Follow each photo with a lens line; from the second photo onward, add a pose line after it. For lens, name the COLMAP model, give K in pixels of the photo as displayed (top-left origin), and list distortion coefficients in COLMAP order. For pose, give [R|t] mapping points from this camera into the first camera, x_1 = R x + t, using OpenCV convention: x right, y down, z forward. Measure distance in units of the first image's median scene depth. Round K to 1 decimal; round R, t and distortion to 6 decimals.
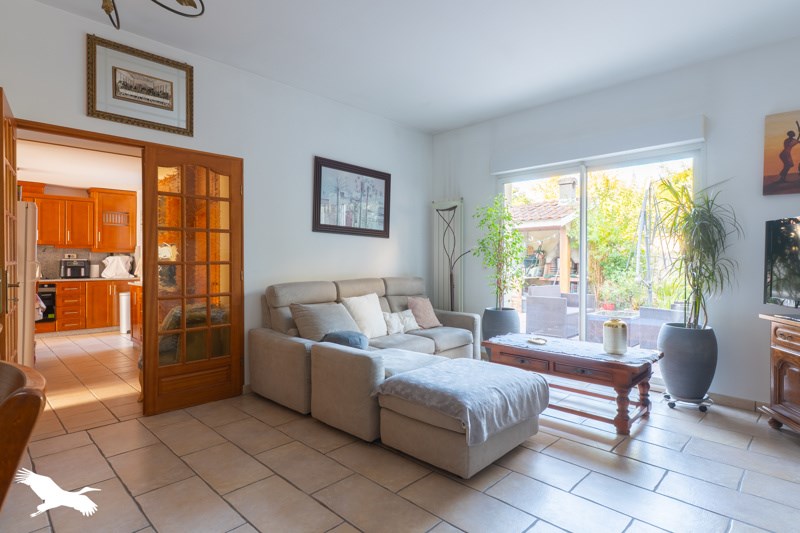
lens RADIAL K [[419.1, 0, 400.5], [0, 419.1, 265.6], [0, 0, 1]] dist [-0.000456, -0.000001]
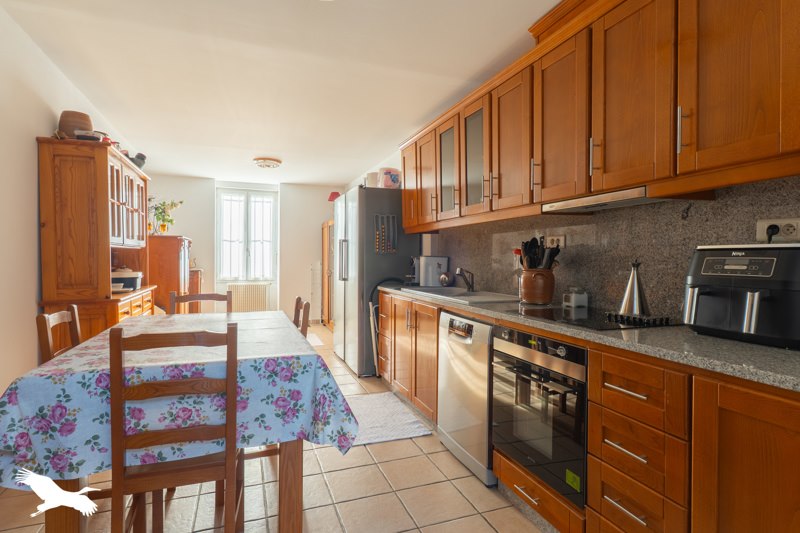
lens RADIAL K [[419.1, 0, 400.3], [0, 419.1, 265.4], [0, 0, 1]] dist [-0.000456, -0.000001]
pose [[-0.425729, 0.009212, -0.904804, -0.540223], [-0.004225, 0.999917, 0.012168, -0.005964], [0.904841, 0.009003, -0.425655, 0.955680]]
